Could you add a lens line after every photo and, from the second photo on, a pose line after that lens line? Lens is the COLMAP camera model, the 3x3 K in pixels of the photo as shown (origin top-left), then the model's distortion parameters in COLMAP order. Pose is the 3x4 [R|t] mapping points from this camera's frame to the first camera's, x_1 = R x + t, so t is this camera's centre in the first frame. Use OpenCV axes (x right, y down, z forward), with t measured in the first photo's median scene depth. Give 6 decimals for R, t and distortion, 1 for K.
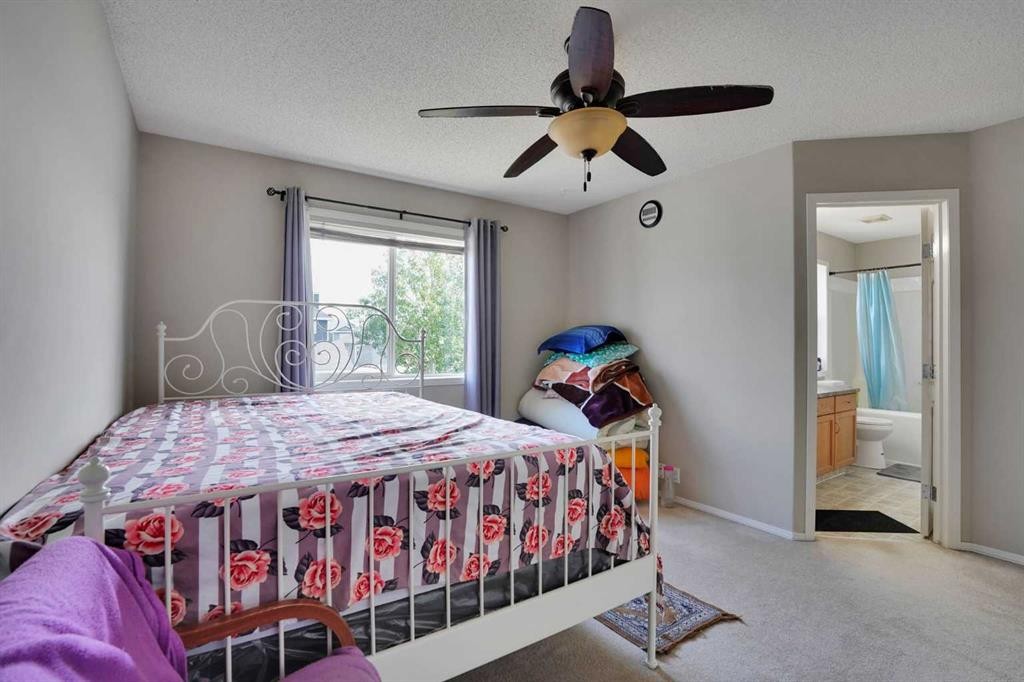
lens RADIAL K [[472.3, 0, 510.1], [0, 472.3, 340.2], [0, 0, 1]] dist [-0.057387, 0.014739]
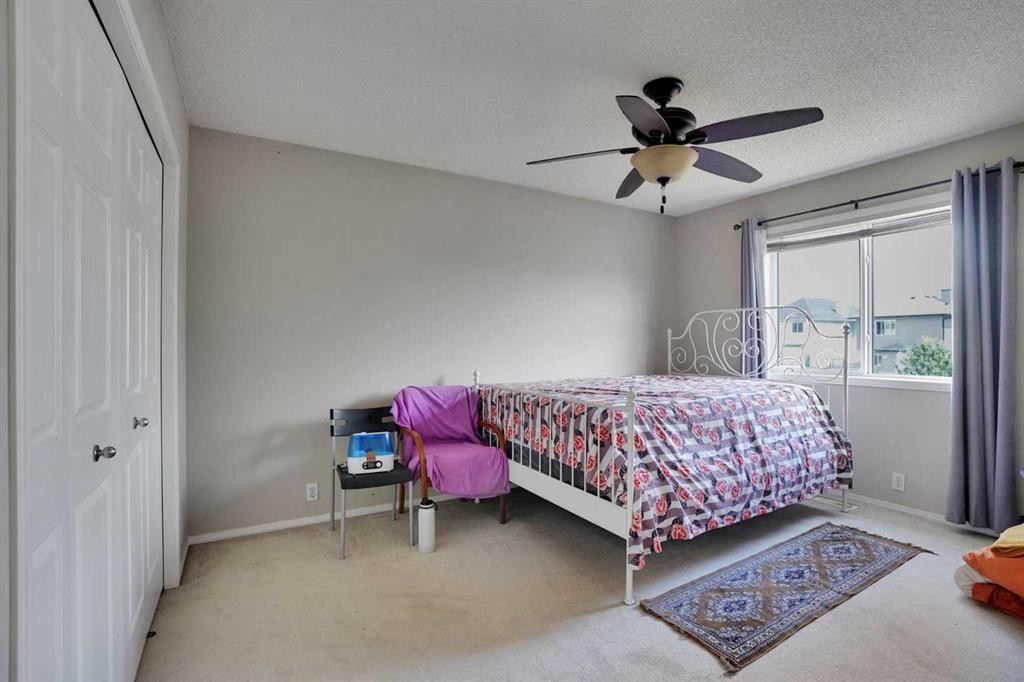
lens RADIAL K [[472.3, 0, 512.0], [0, 472.3, 340.7], [0, 0, 1]] dist [-0.057387, 0.014739]
pose [[-0.055456, -0.003472, -0.998455, 1.383797], [0.006732, 0.999970, -0.003851, 0.013199], [0.998438, -0.006935, -0.055431, 0.678311]]
